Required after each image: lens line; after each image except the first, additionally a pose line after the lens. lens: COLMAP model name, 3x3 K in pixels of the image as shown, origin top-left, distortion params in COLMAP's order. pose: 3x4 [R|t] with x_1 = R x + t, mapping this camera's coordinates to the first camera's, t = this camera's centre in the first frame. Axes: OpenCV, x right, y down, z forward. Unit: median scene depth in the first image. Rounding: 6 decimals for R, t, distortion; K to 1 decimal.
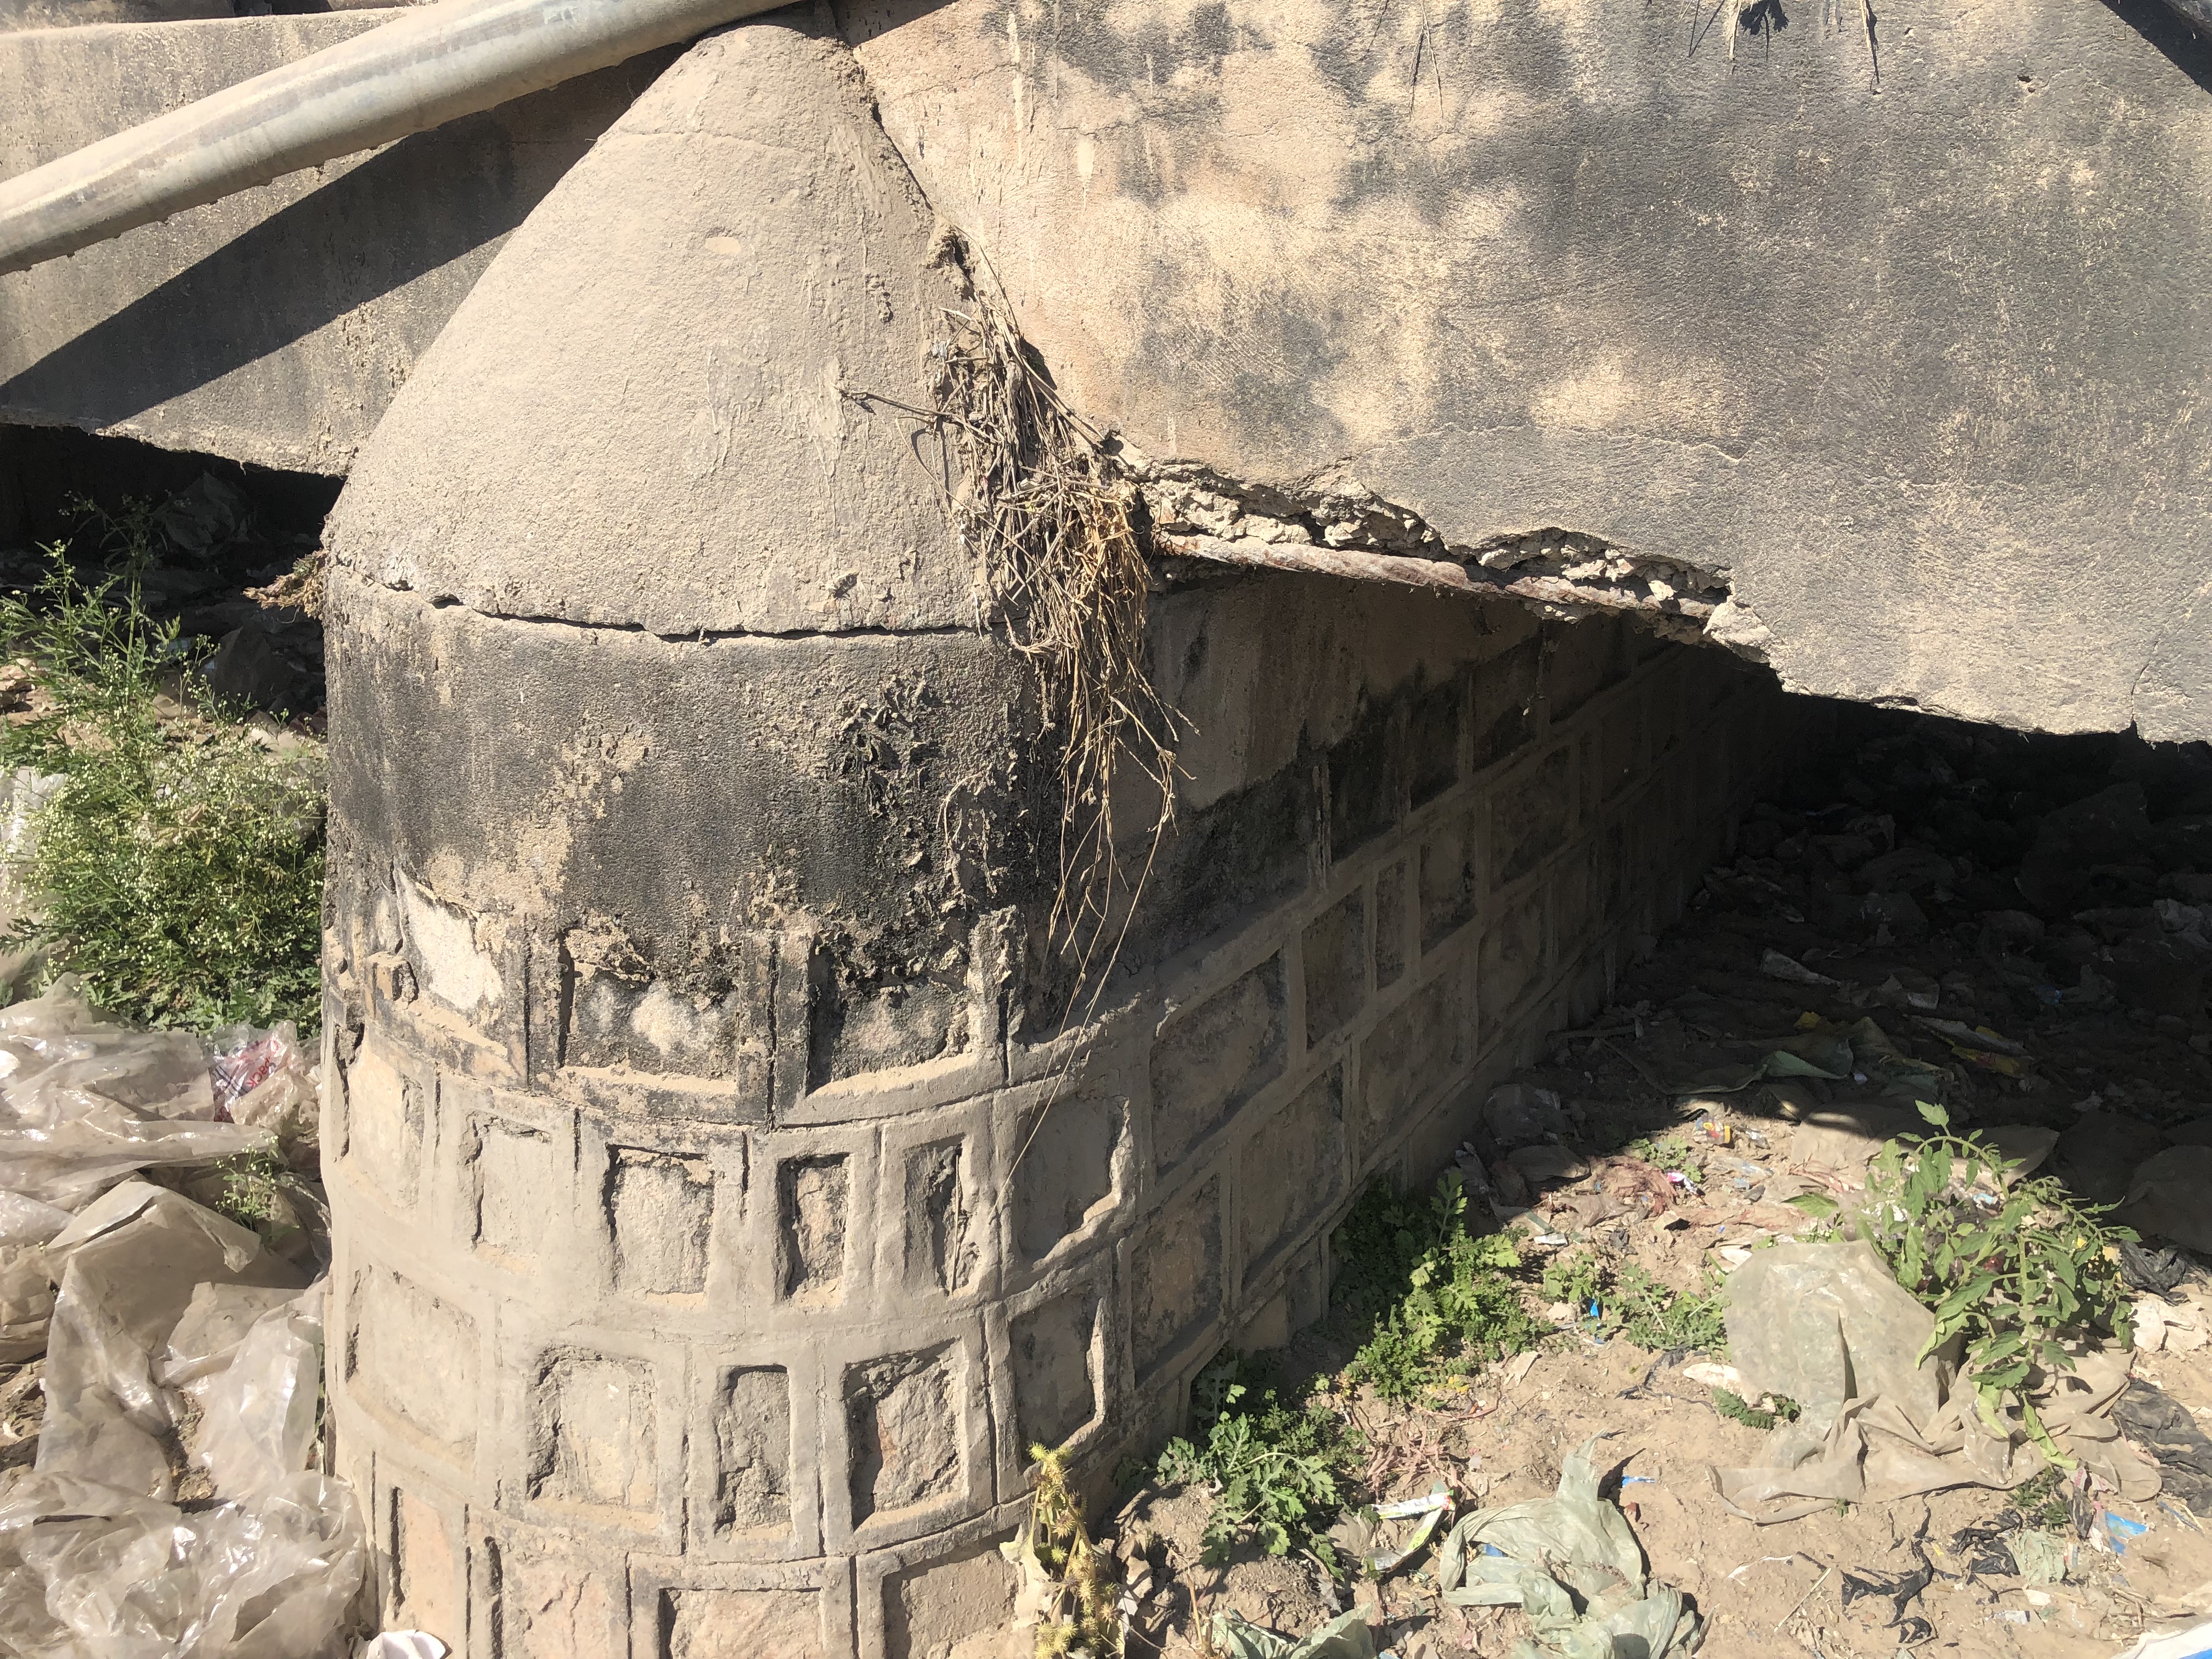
lens RADIAL K [[1833.8, 0, 1106.0], [0, 1833.8, 829.5], [0, 0, 1]] dist [0.066994, -0.086548]
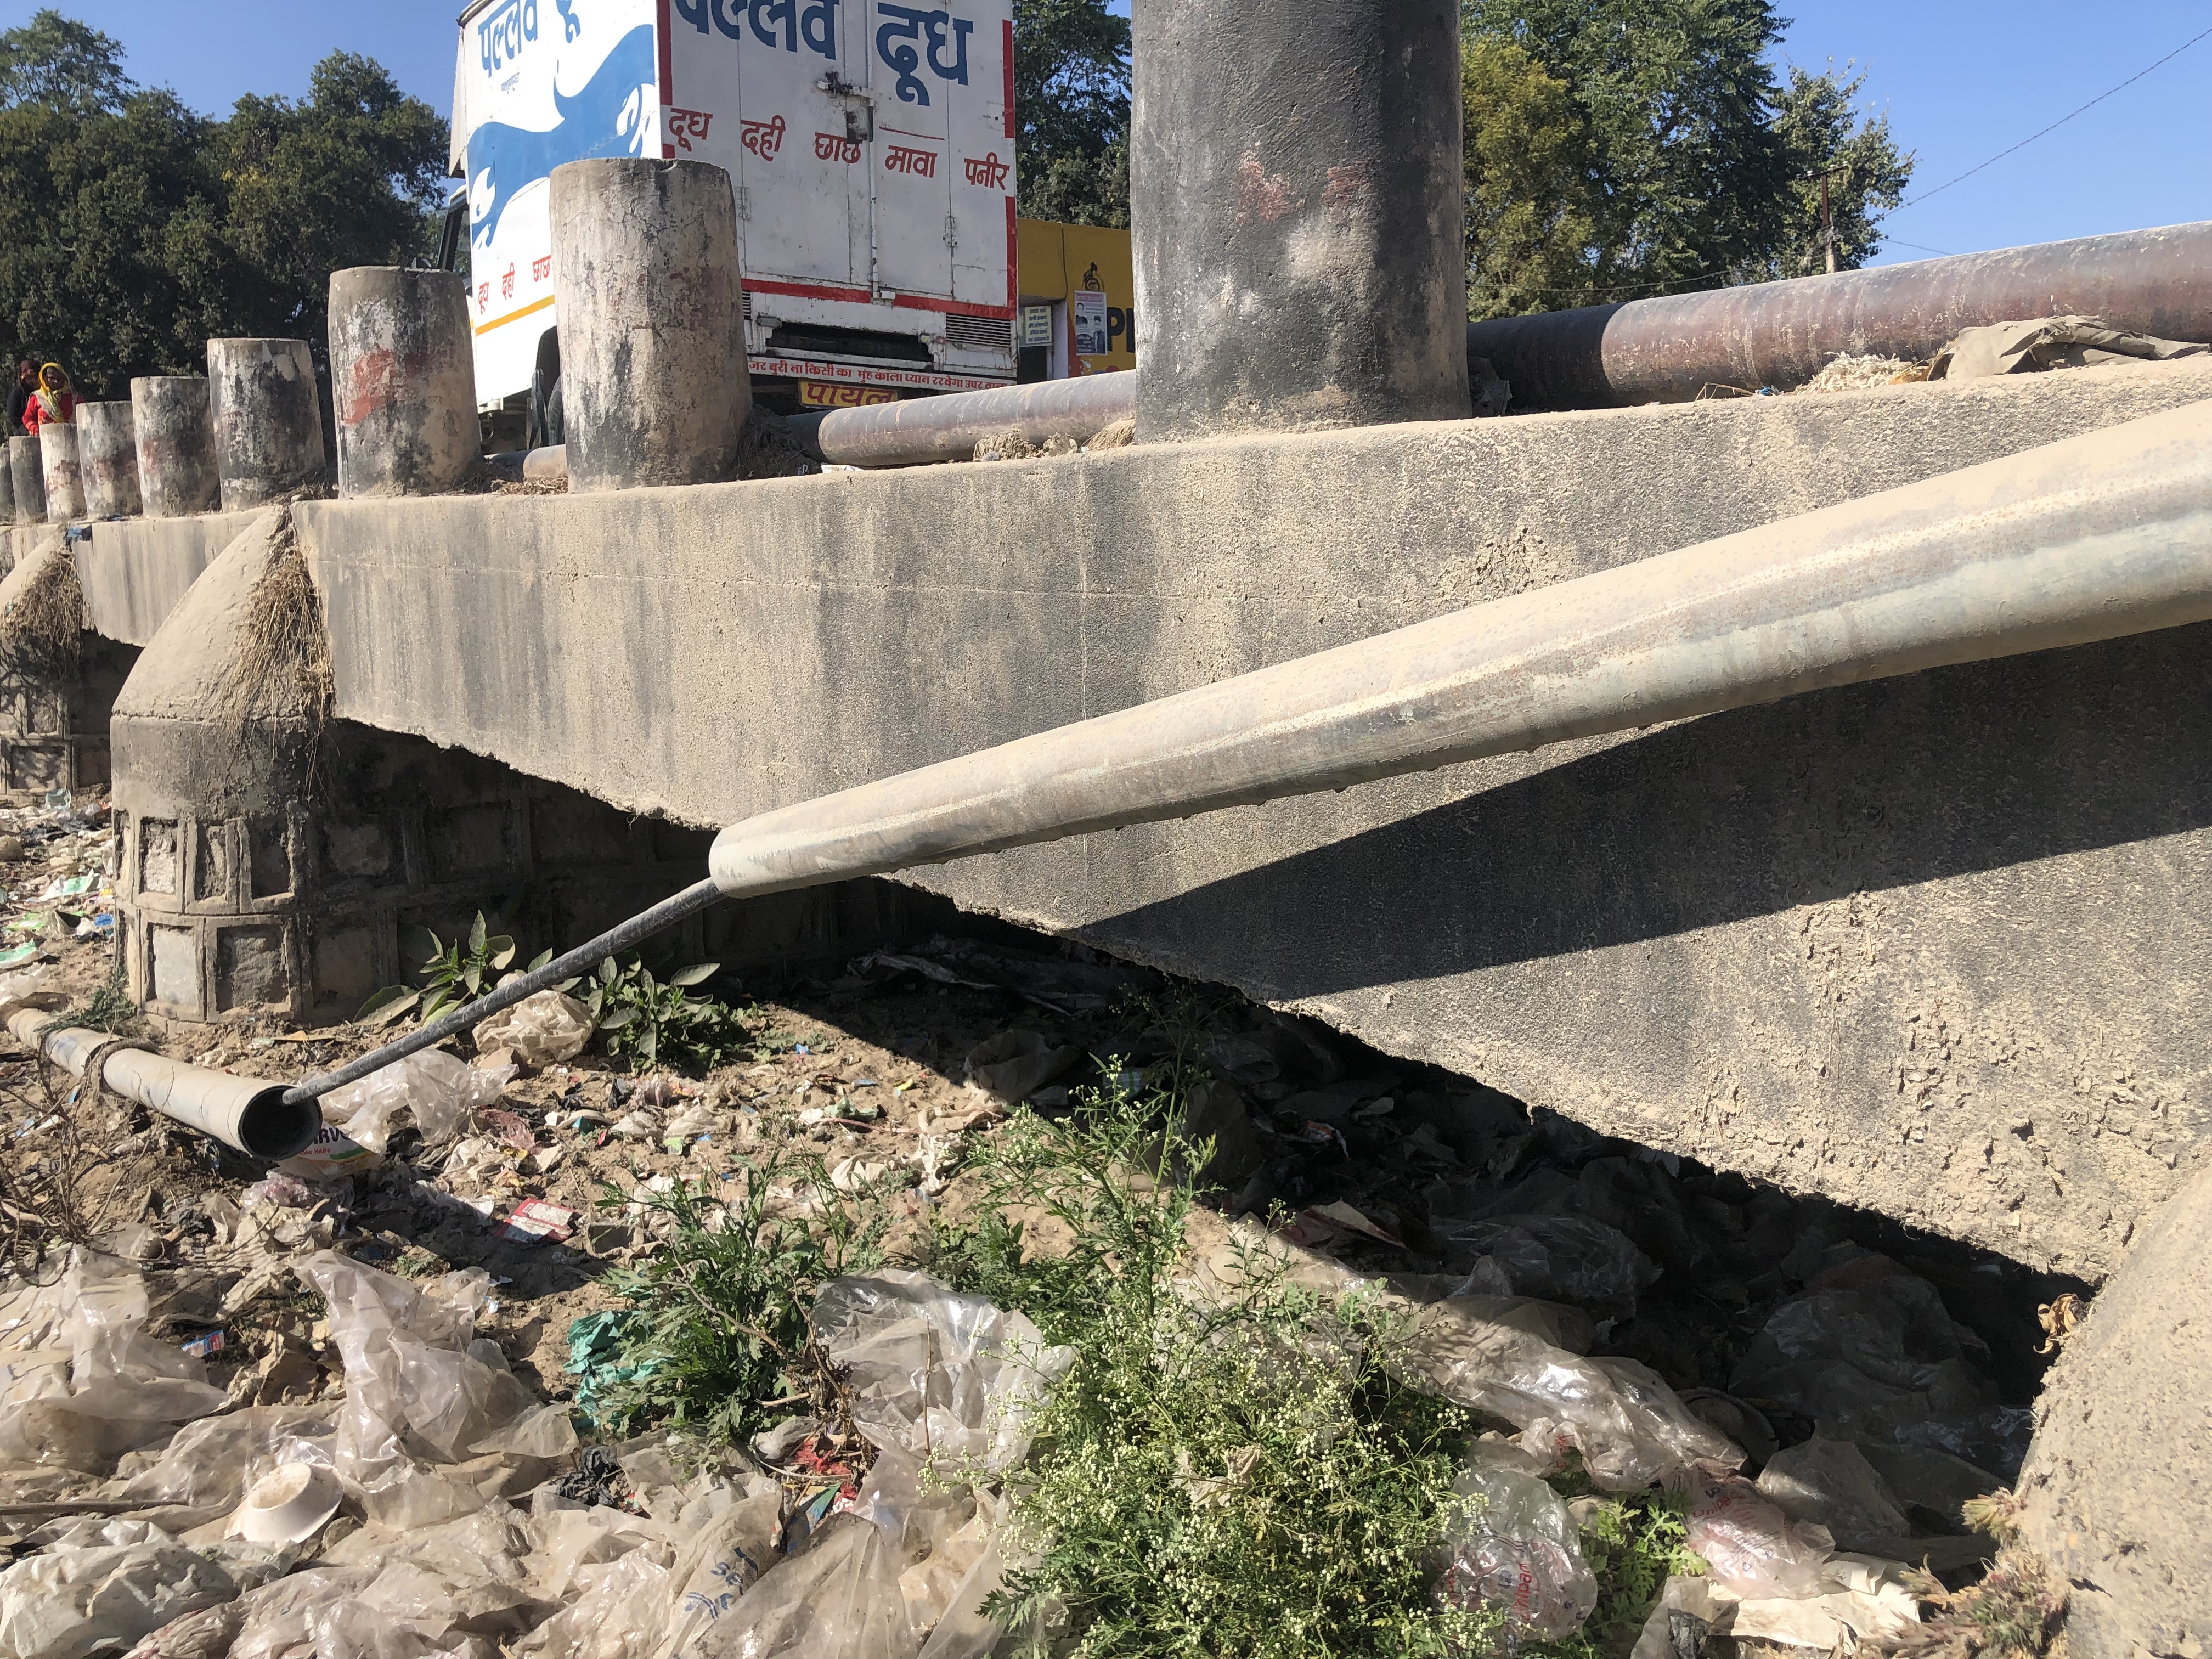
lens RADIAL K [[1833.8, 0, 1106.0], [0, 1833.8, 829.5], [0, 0, 1]] dist [0.066994, -0.086548]
pose [[0.917910, 0.036672, -0.395091, -0.370560], [-0.101579, 0.984257, -0.144640, -0.191022], [0.383567, 0.172900, 0.907184, 0.401375]]
